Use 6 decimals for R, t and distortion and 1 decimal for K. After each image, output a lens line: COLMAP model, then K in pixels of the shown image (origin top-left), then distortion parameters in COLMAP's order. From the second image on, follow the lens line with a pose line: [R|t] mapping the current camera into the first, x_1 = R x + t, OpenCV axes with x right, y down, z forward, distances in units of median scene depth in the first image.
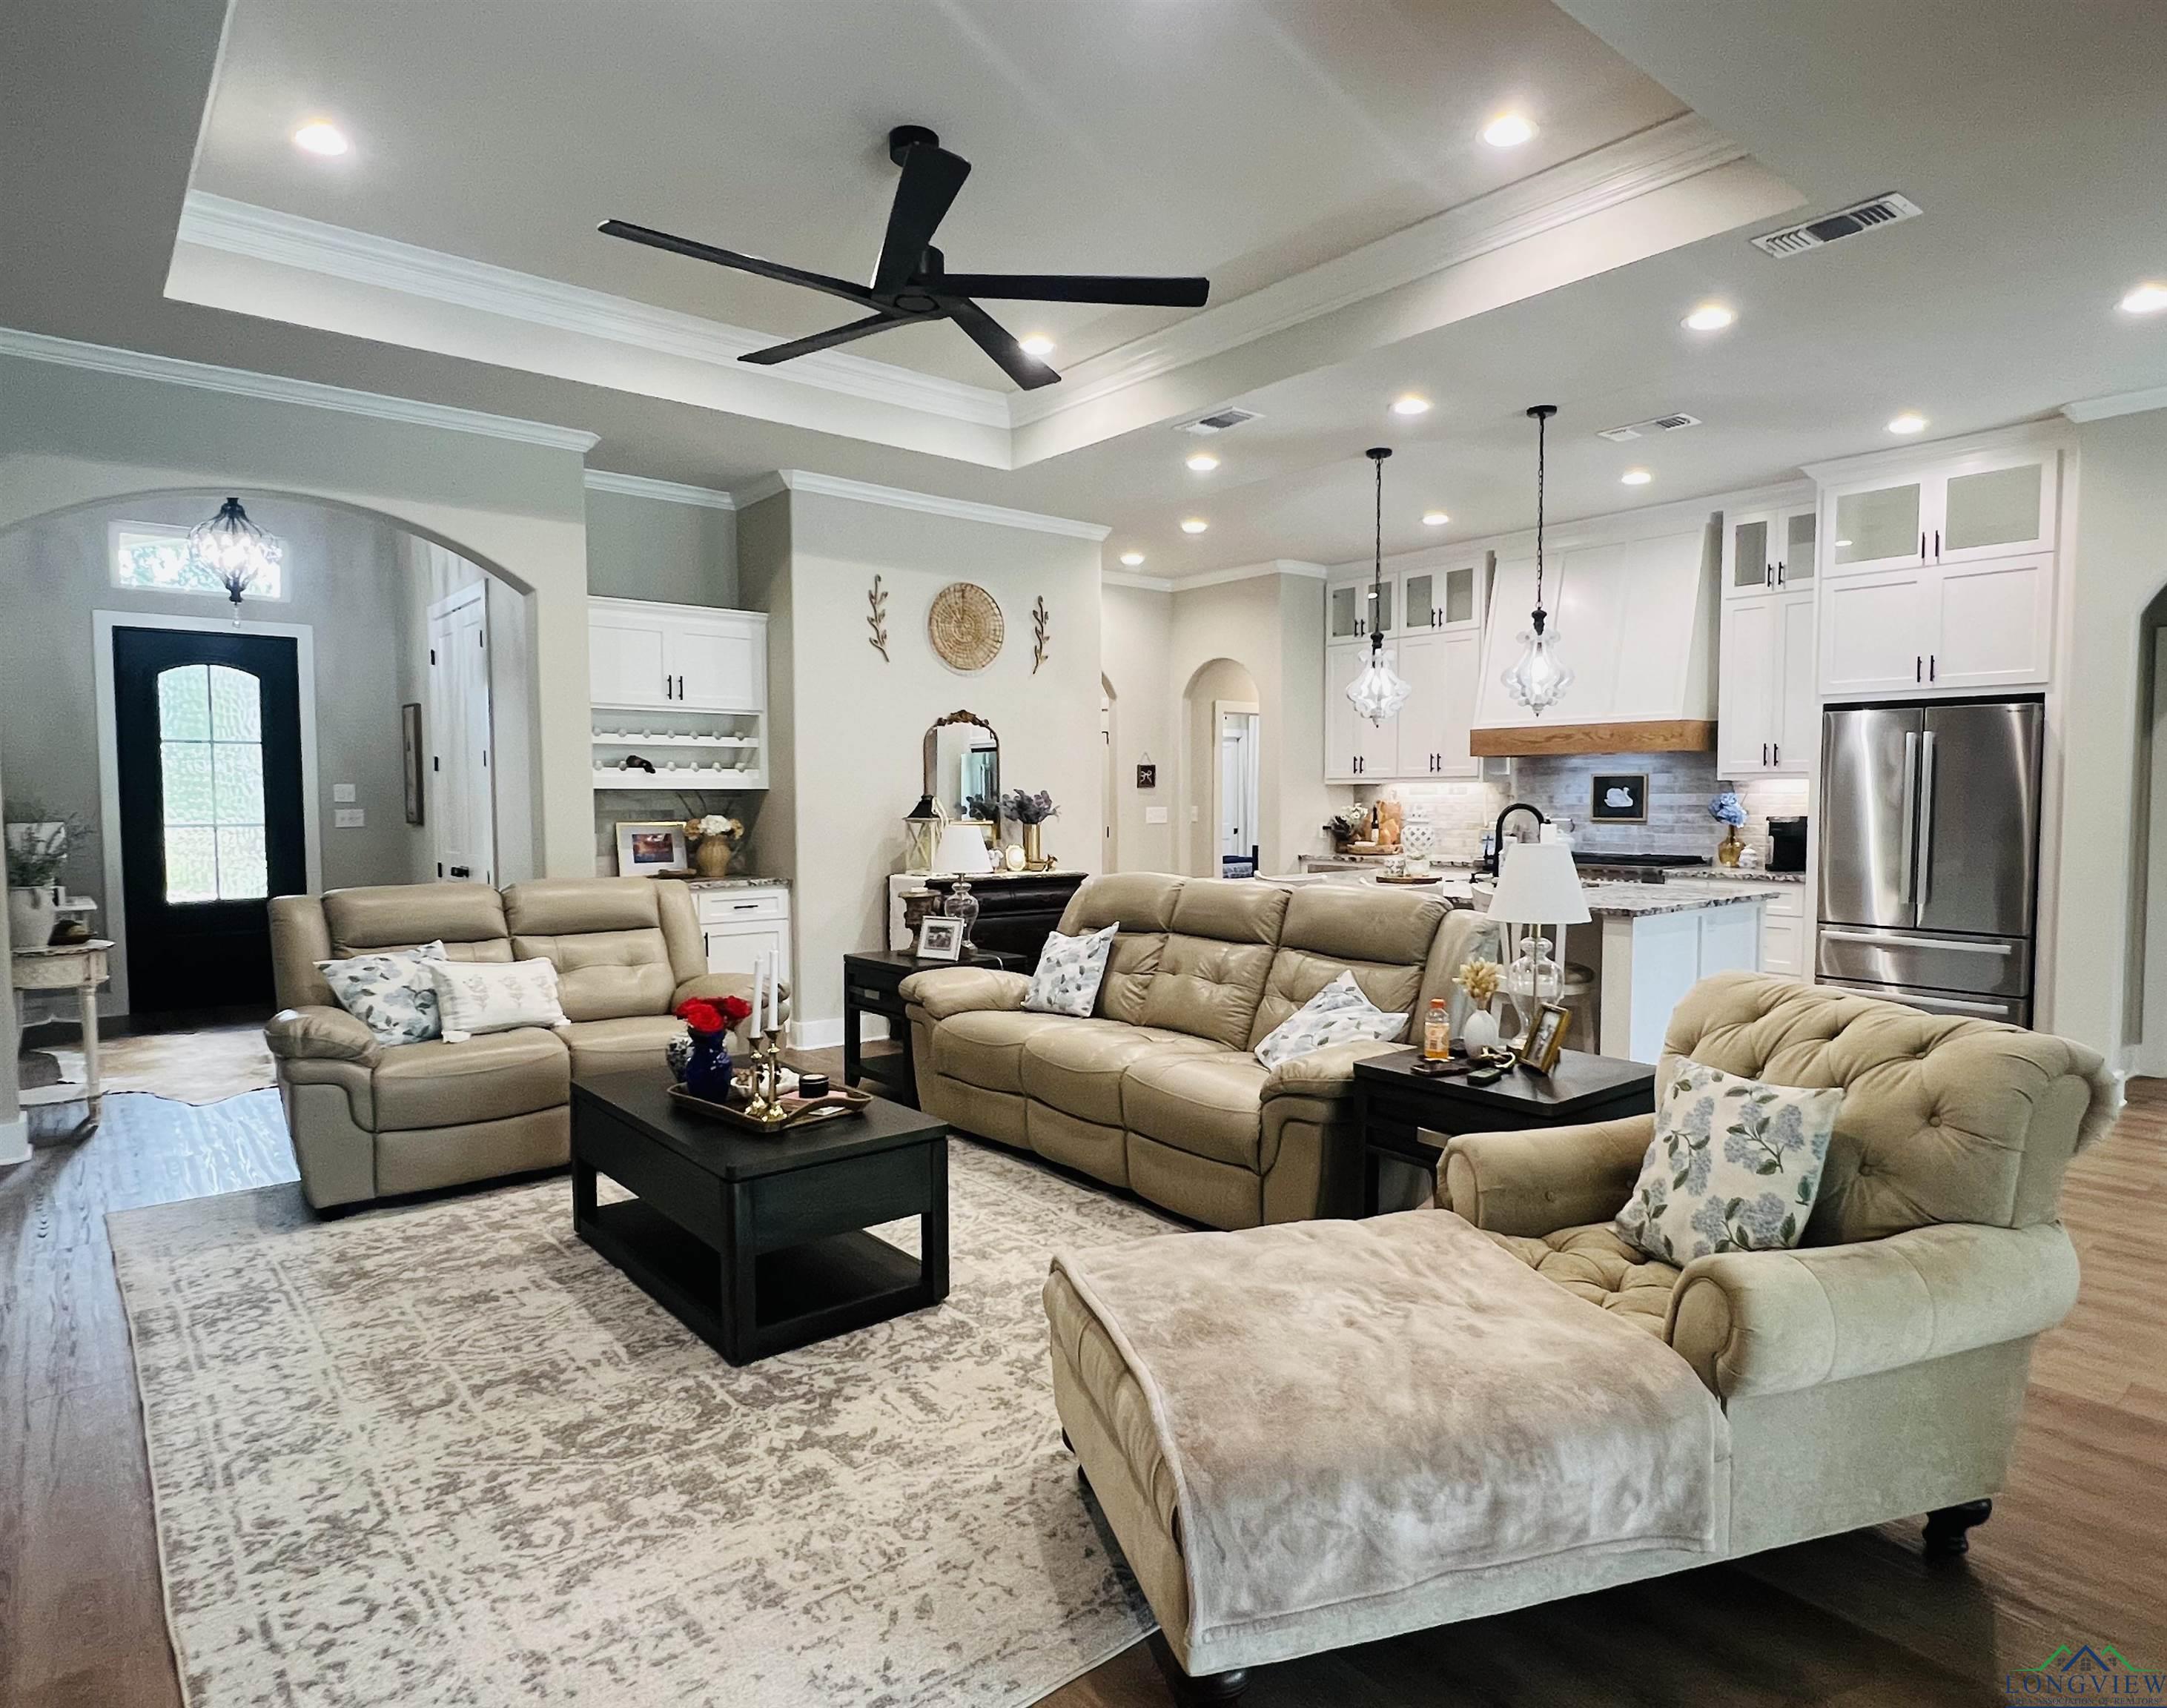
lens RADIAL K [[1249.4, 0, 1147.8], [0, 1249.4, 860.4], [0, 0, 1]] dist [0.000290, -0.001158]
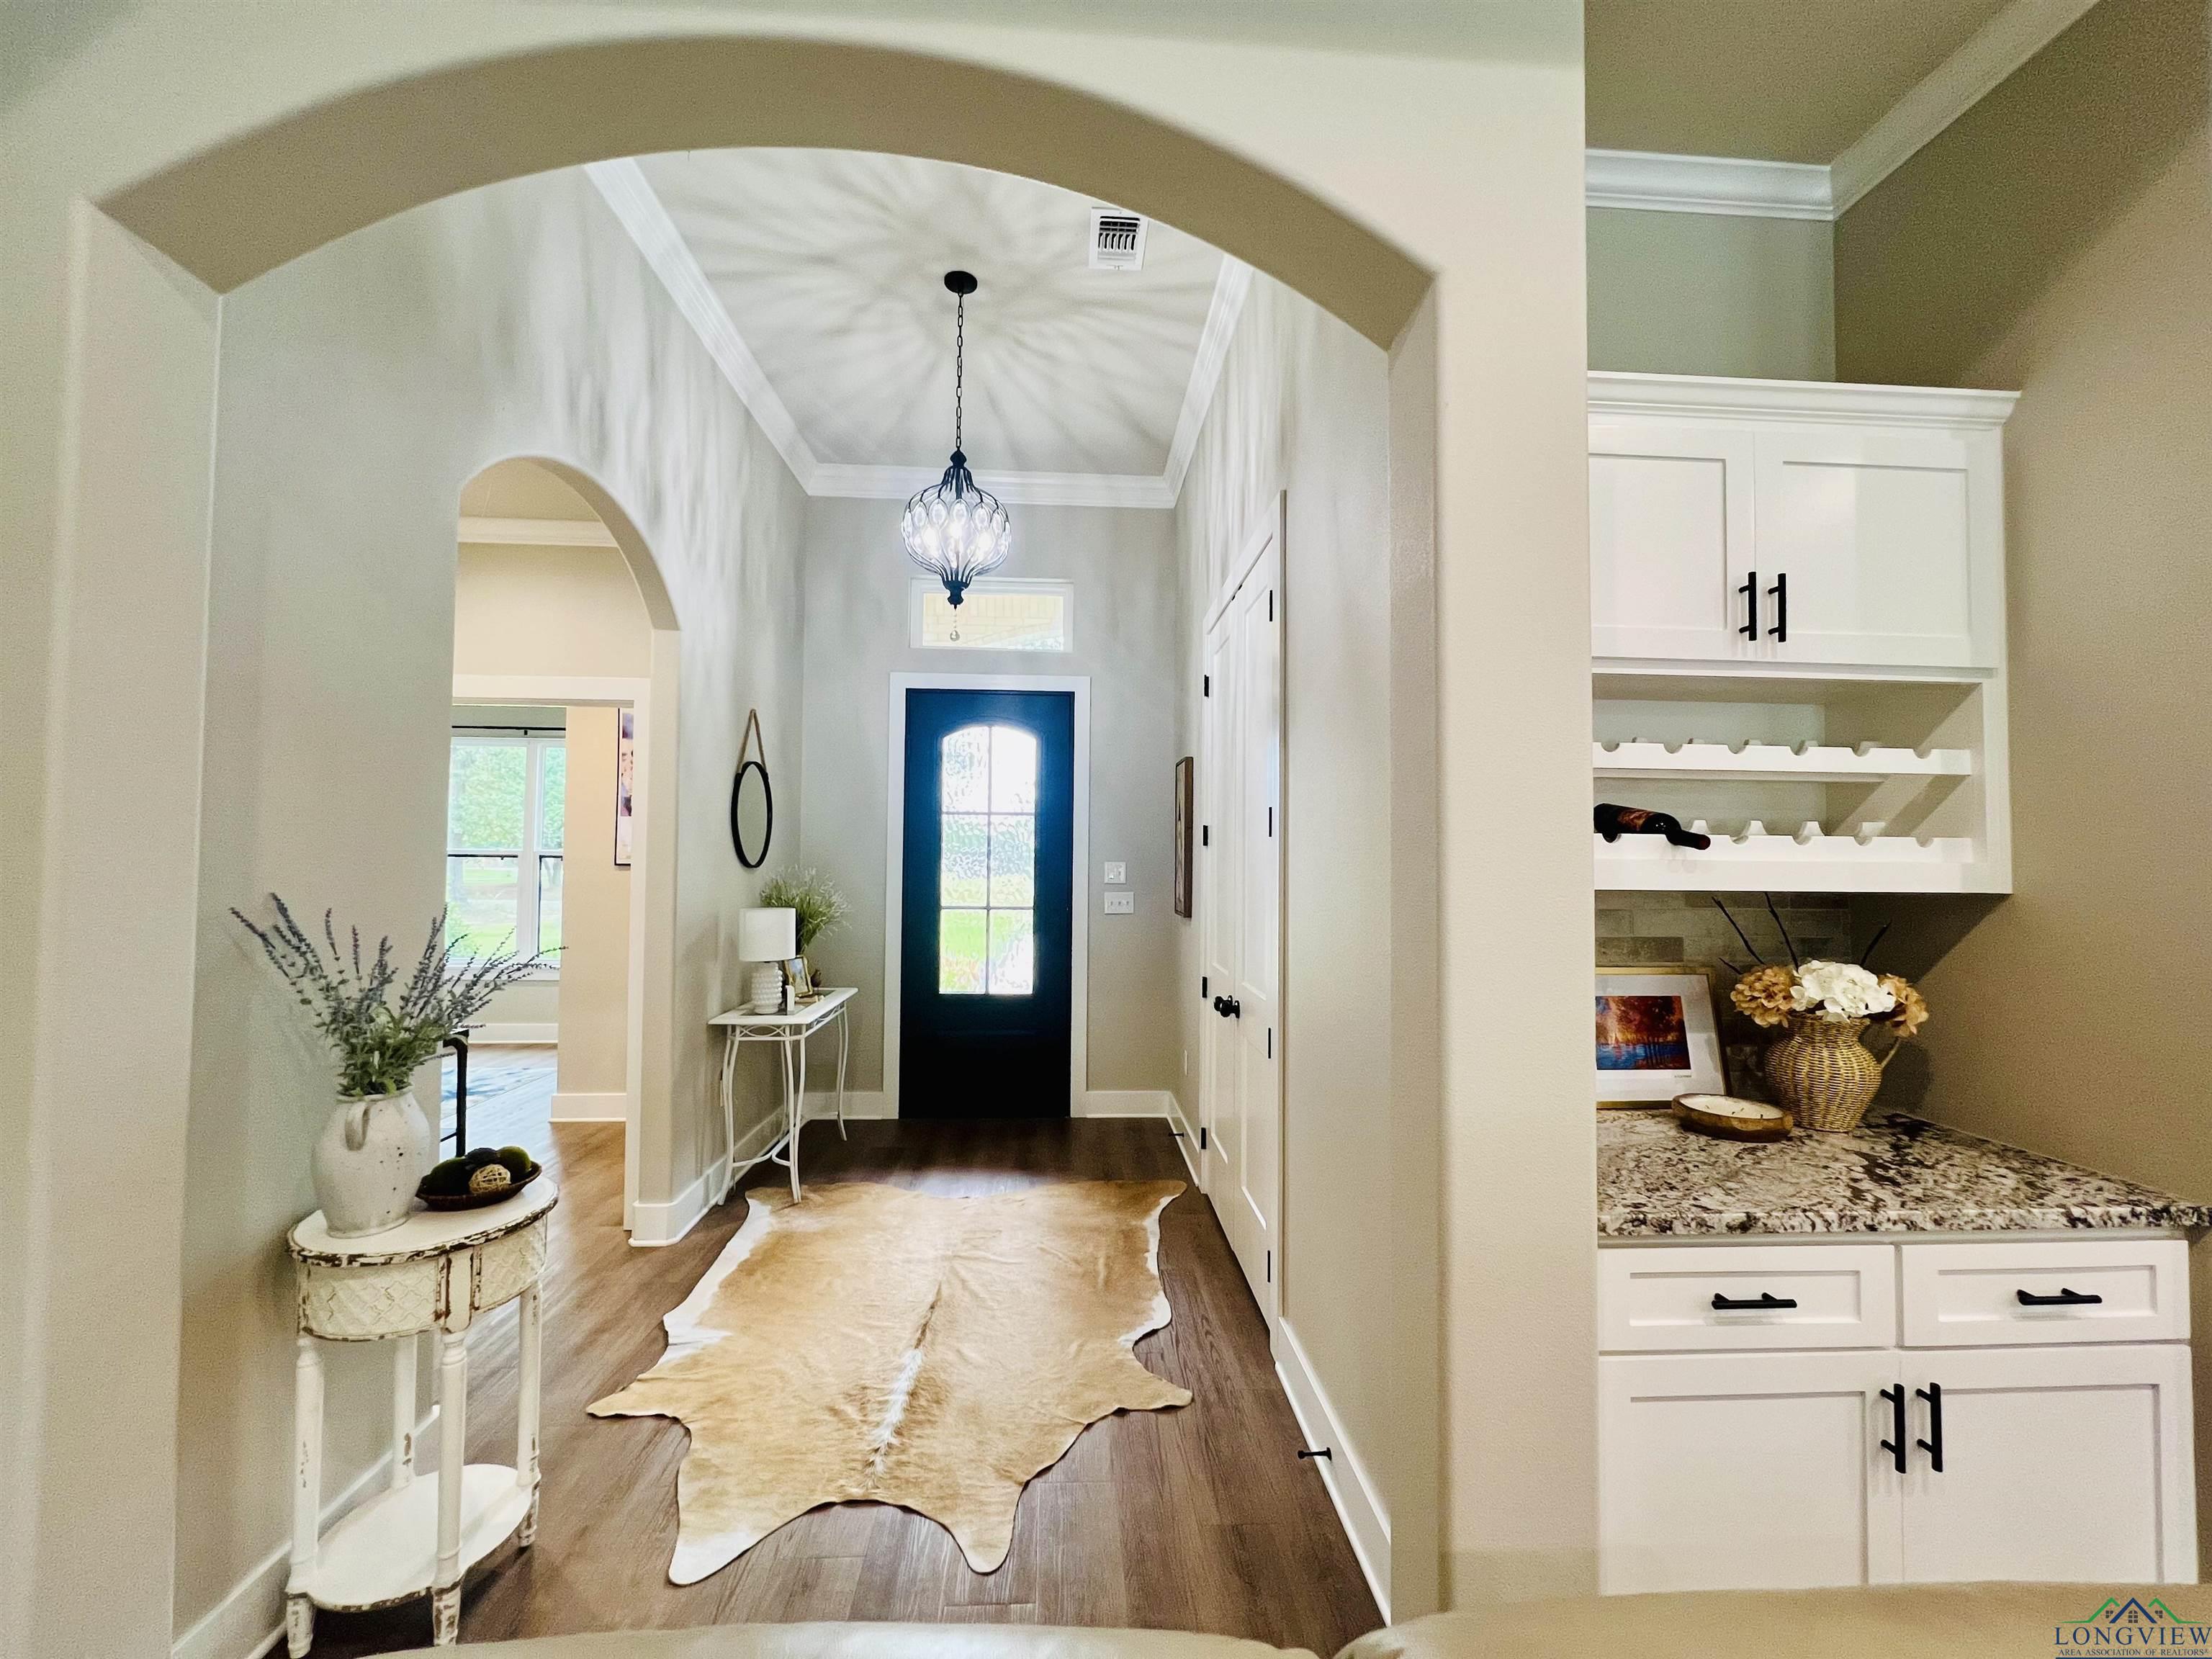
lens RADIAL K [[886.4, 0, 1106.3], [0, 886.4, 831.6], [0, 0, 1]] dist [-0.000095, 0.000461]
pose [[0.789307, -0.011999, -0.613881, -0.311736], [-0.042215, 0.996383, -0.073753, -0.040687], [0.612545, 0.084129, 0.785946, 0.581236]]
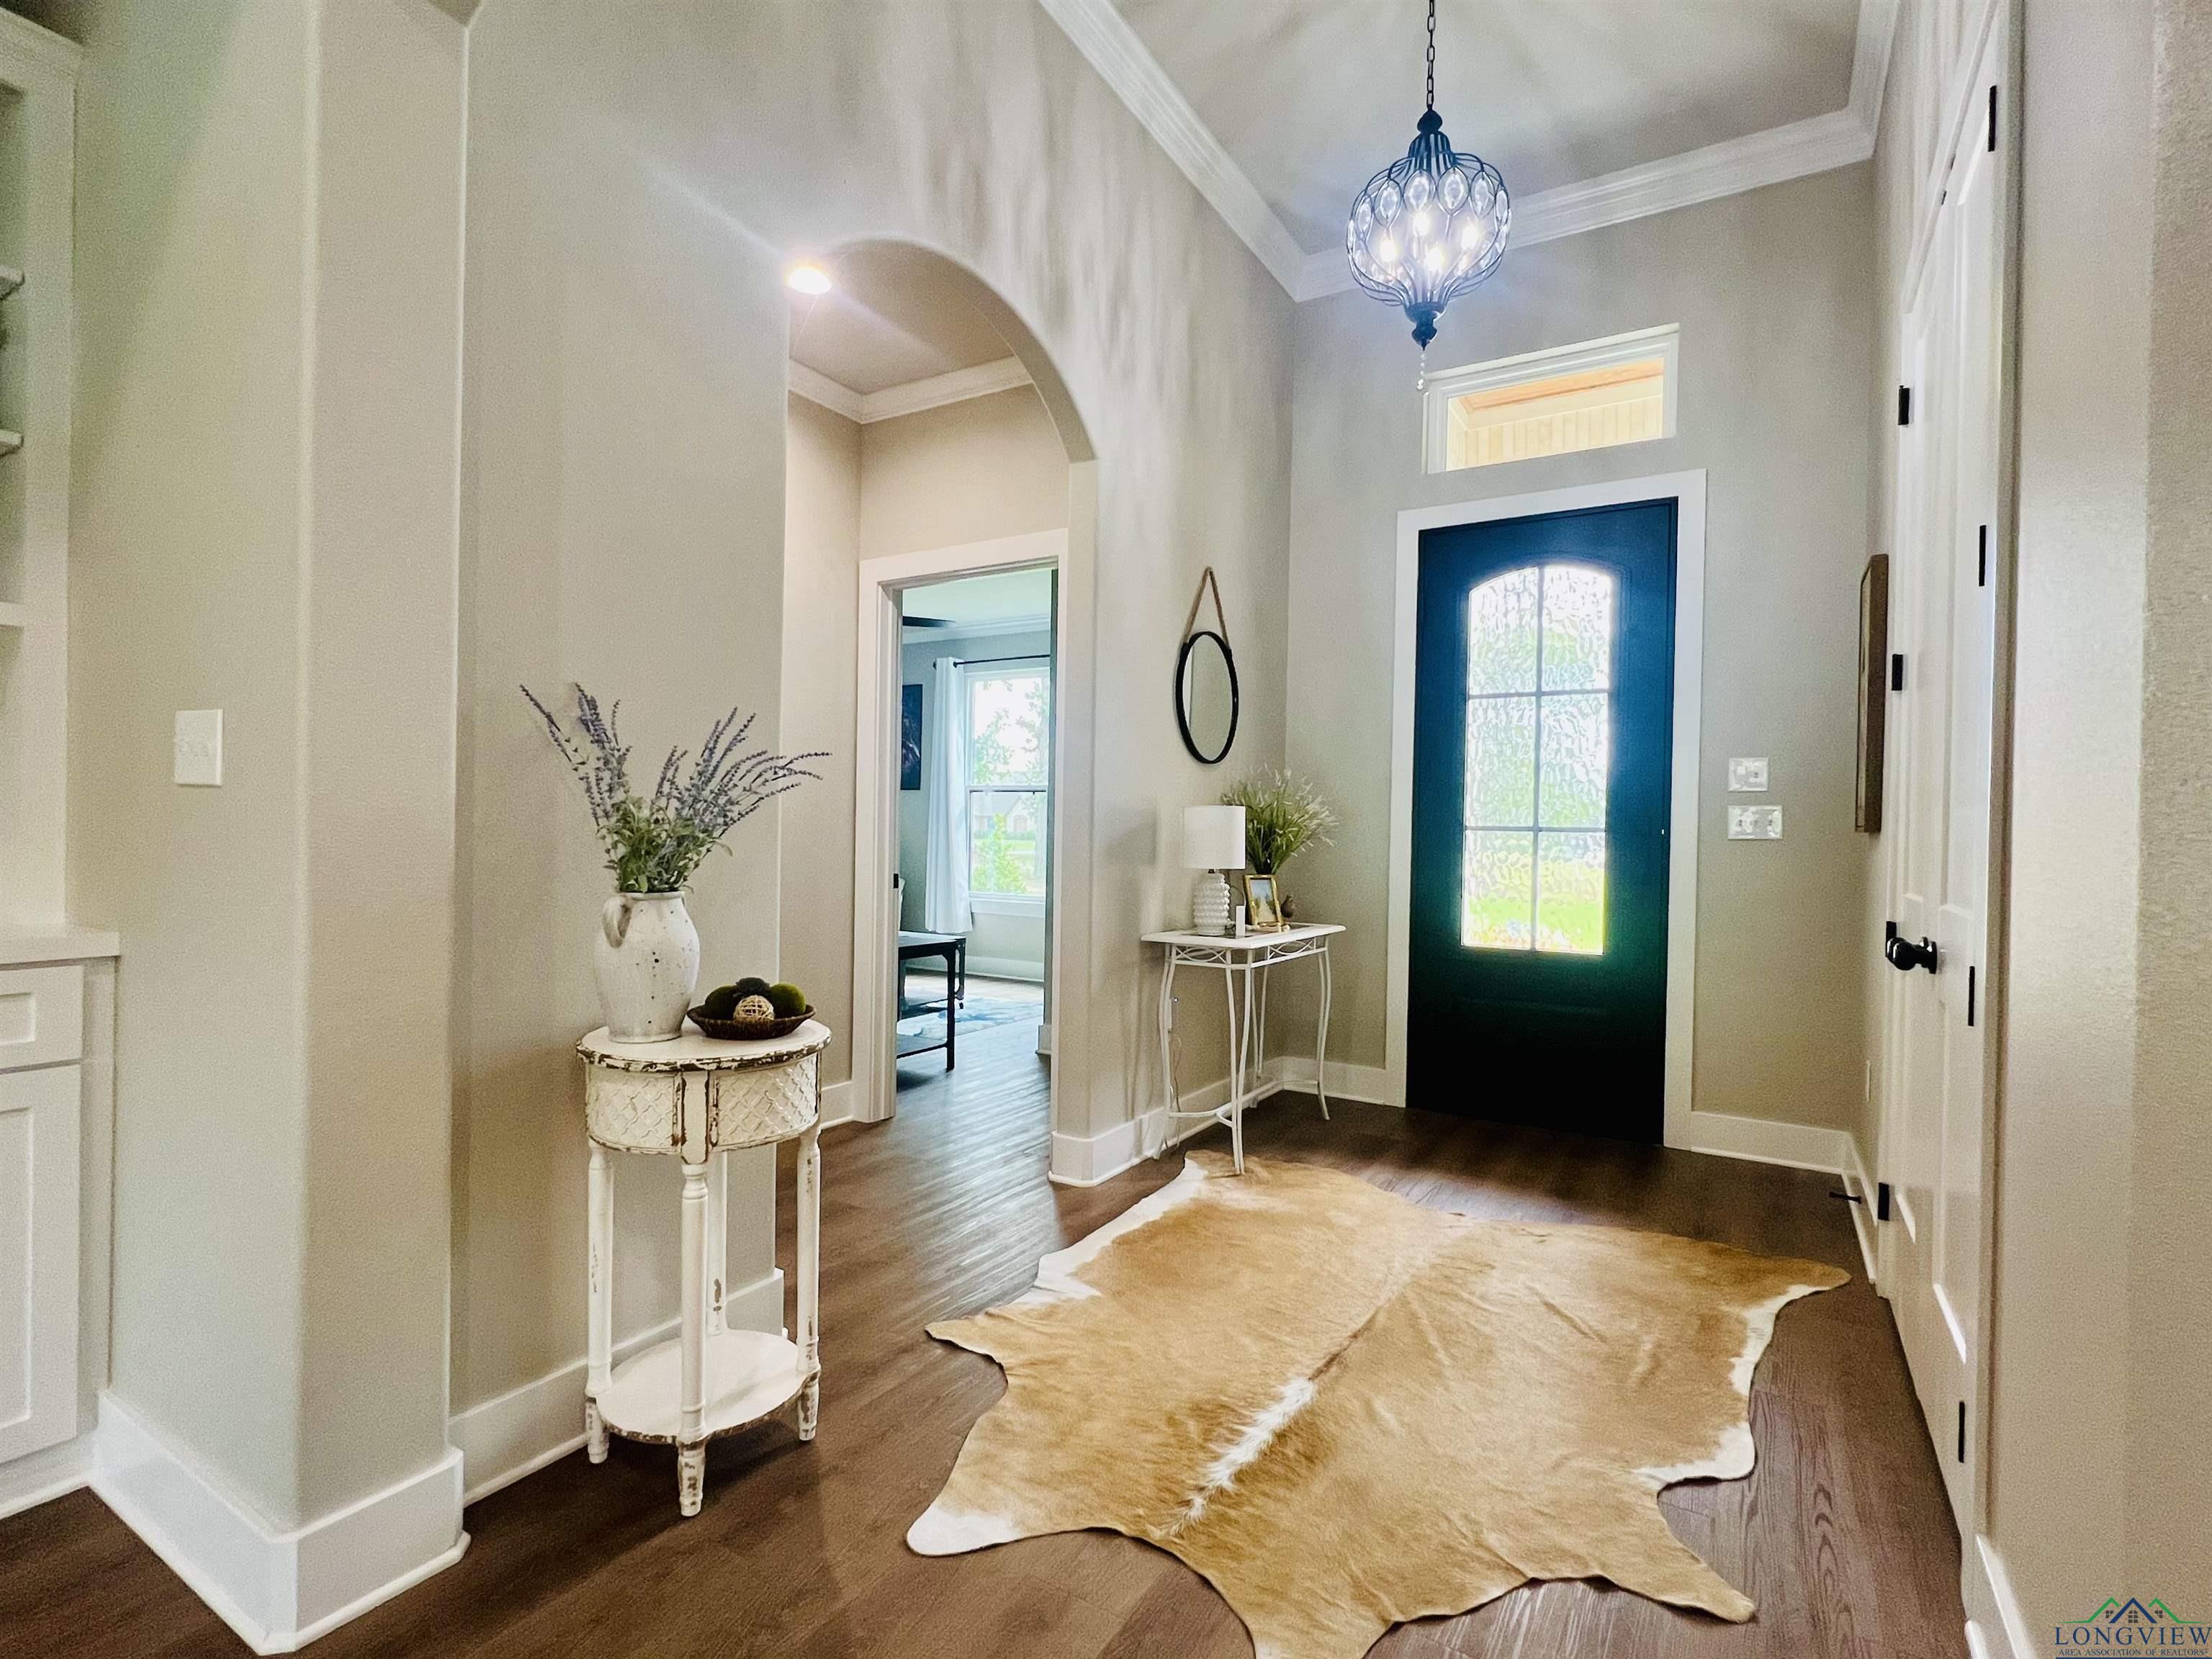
lens RADIAL K [[1060.4, 0, 1103.2], [0, 1060.4, 837.9], [0, 0, 1]] dist [-0.002928, 0.000507]
pose [[0.297847, 0.011294, -0.954547, -0.327413], [-0.070119, 0.997488, -0.010077, -0.004215], [0.952035, 0.069933, 0.297891, 0.670605]]
